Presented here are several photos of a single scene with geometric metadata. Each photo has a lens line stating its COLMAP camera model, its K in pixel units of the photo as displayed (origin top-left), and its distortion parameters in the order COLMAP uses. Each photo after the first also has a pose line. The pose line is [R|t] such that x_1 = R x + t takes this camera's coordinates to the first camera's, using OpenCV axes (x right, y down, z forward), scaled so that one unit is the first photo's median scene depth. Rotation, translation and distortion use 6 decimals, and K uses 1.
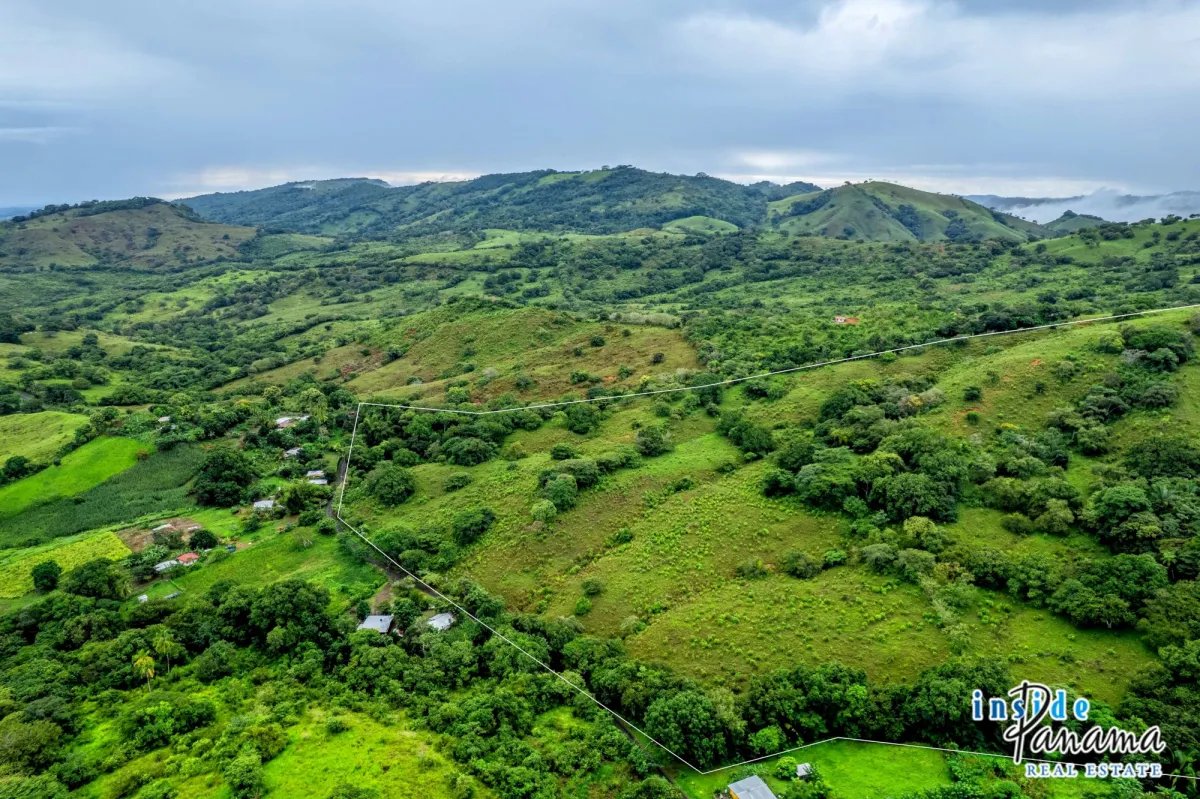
lens RADIAL K [[774.1, 0, 602.5], [0, 774.1, 402.6], [0, 0, 1]] dist [-0.080170, 0.073177]
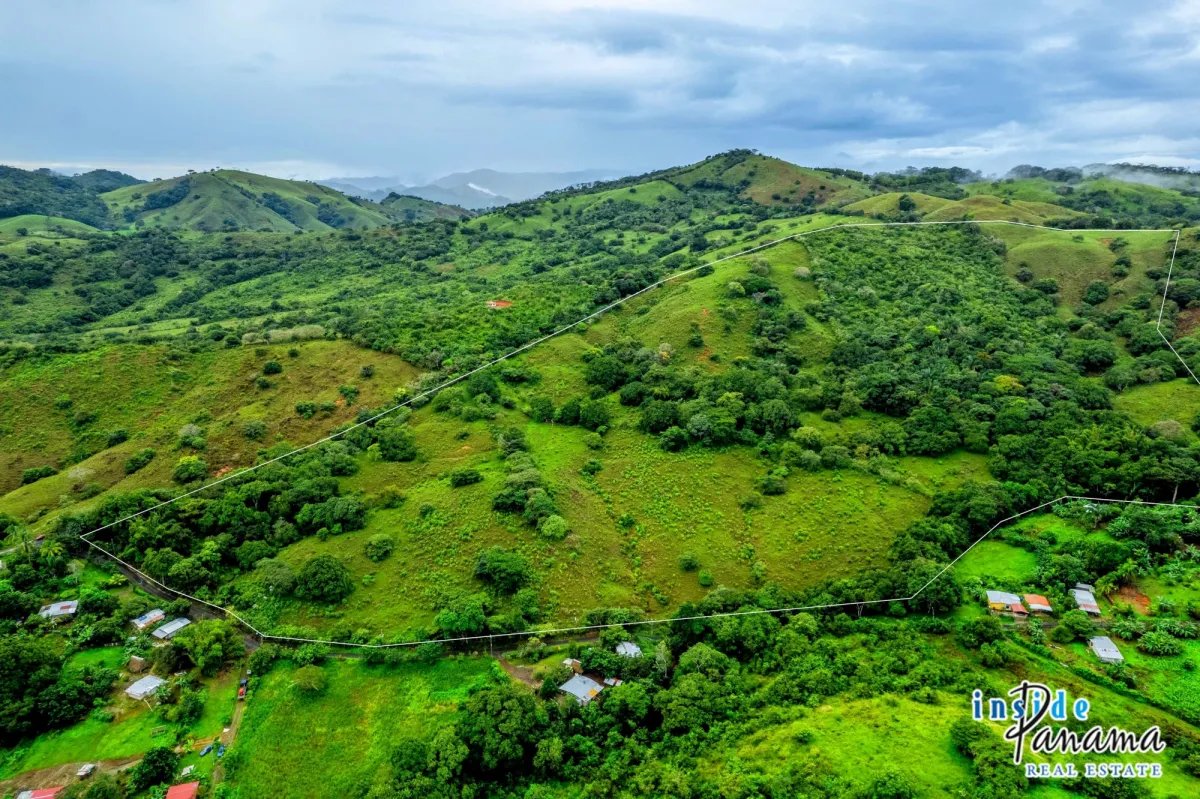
lens RADIAL K [[775.0, 0, 597.5], [0, 775.0, 400.5], [0, 0, 1]] dist [-0.077394, 0.067134]
pose [[0.636730, -0.220267, 0.738957, -0.547199], [0.207896, 0.971882, 0.110560, -0.083457], [-0.742532, 0.083229, 0.664619, 0.224843]]
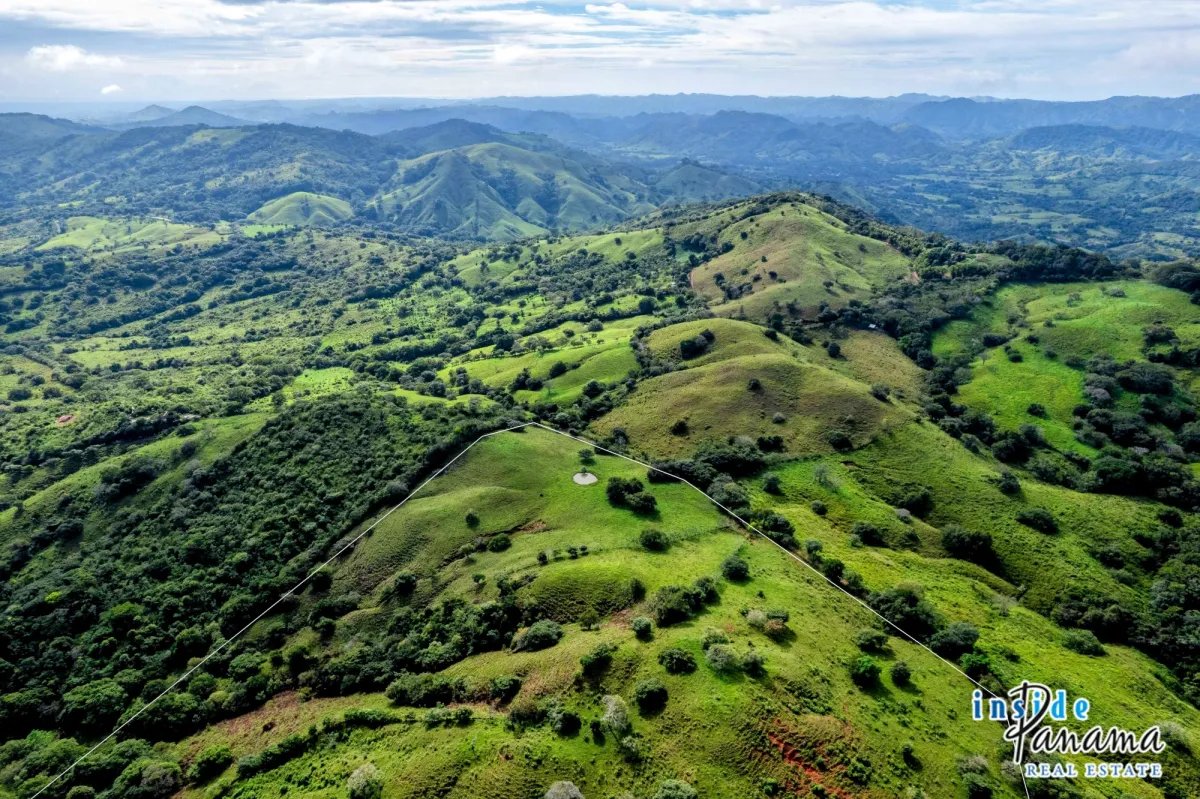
lens RADIAL K [[774.1, 0, 602.5], [0, 774.1, 402.6], [0, 0, 1]] dist [-0.080170, 0.073177]
pose [[0.970972, -0.095887, 0.219134, 1.155727], [0.067332, 0.988655, 0.134264, -0.310696], [-0.229522, -0.115612, 0.966413, -0.545434]]
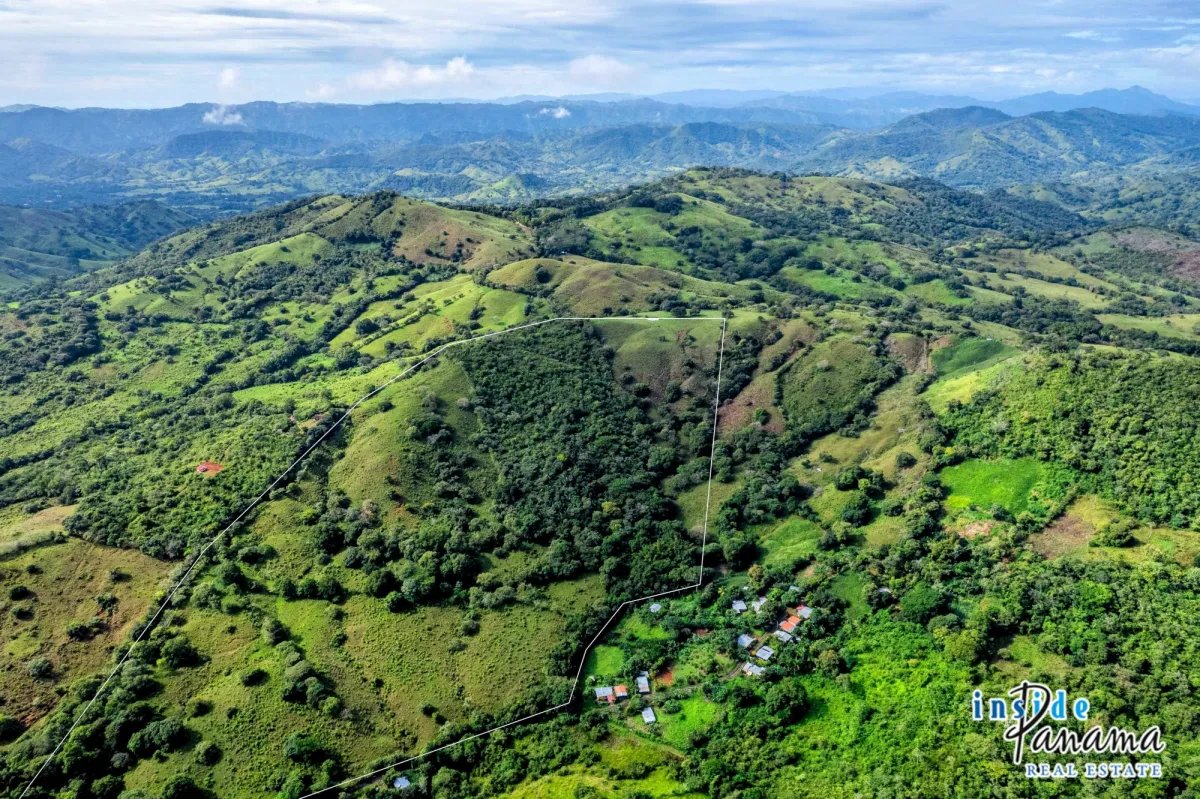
lens RADIAL K [[850.5, 0, 604.0], [0, 850.5, 395.8], [0, 0, 1]] dist [-0.074054, 0.060105]
pose [[0.257728, -0.333608, 0.906798, -0.893081], [0.256054, 0.928530, 0.268828, -0.525407], [-0.931672, 0.162905, 0.324730, -0.068609]]
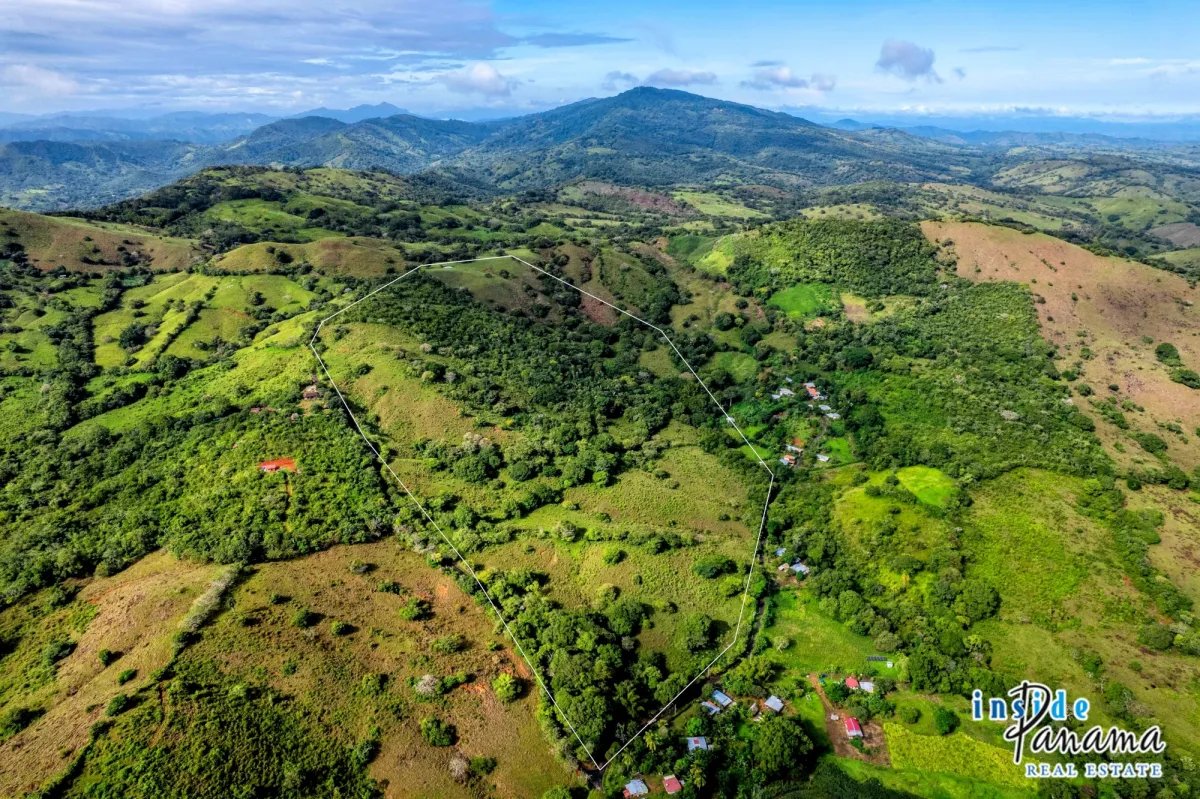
lens RADIAL K [[774.1, 0, 602.5], [0, 774.1, 402.6], [0, 0, 1]] dist [-0.080170, 0.073177]
pose [[-0.538904, -0.302824, 0.786054, -0.933113], [0.224829, 0.847590, 0.480669, -0.747280], [-0.811810, 0.435762, -0.388686, 1.274587]]
